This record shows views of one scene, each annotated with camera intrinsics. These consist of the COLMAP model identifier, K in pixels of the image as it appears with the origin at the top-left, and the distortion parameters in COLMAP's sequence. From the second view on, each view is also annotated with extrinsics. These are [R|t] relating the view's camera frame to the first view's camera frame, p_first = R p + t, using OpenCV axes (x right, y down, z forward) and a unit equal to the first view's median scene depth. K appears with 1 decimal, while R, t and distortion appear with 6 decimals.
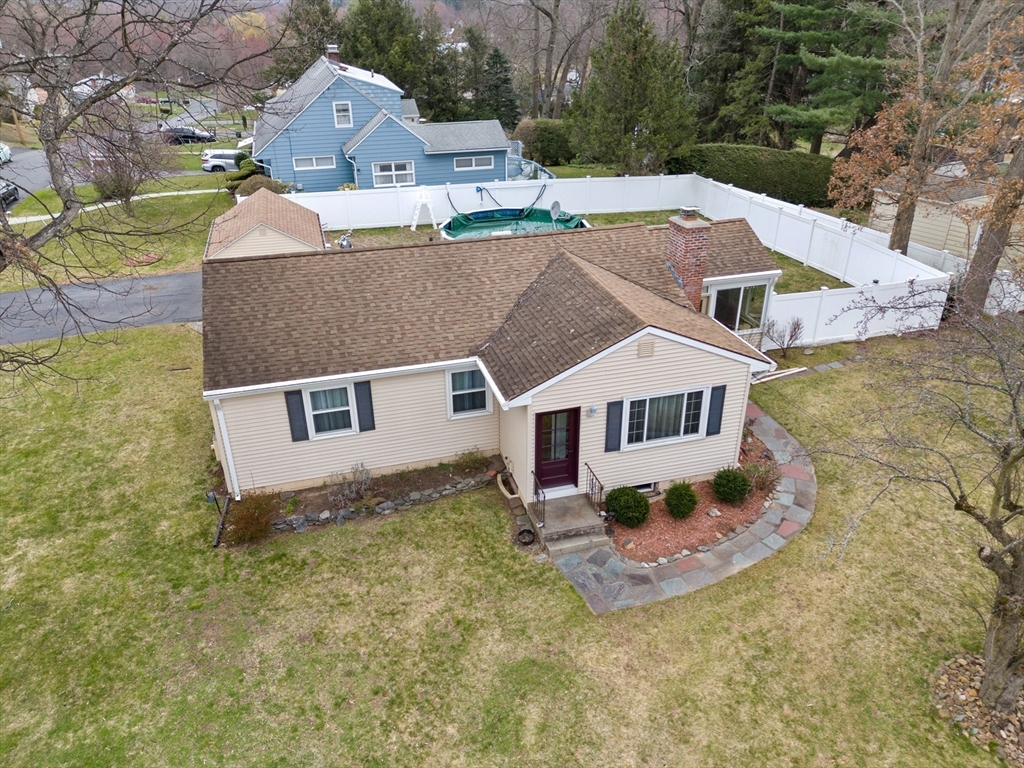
lens RADIAL K [[762.8, 0, 512.0], [0, 762.8, 384.0], [0, 0, 1]] dist [0.058380, -0.033189]
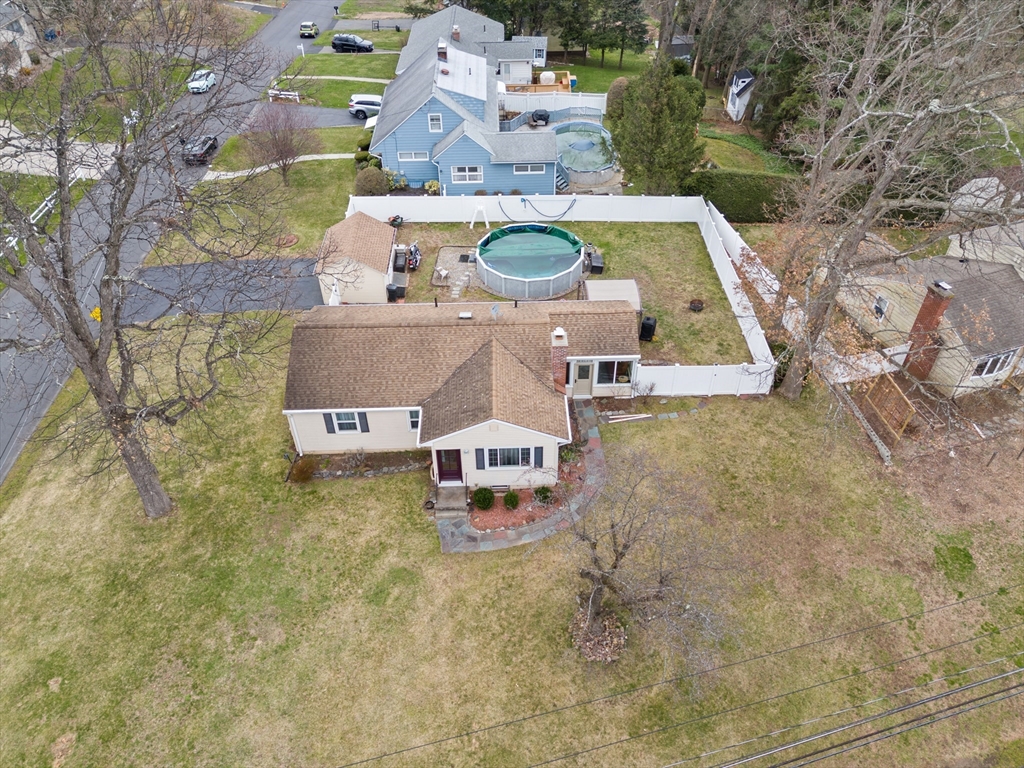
lens RADIAL K [[762.8, 0, 512.0], [0, 762.8, 384.0], [0, 0, 1]] dist [0.058380, -0.033189]
pose [[0.968656, 0.161130, -0.189056, 0.555372], [-0.113153, 0.963747, 0.241636, -0.610972], [0.221137, -0.212670, 0.951772, -0.780543]]
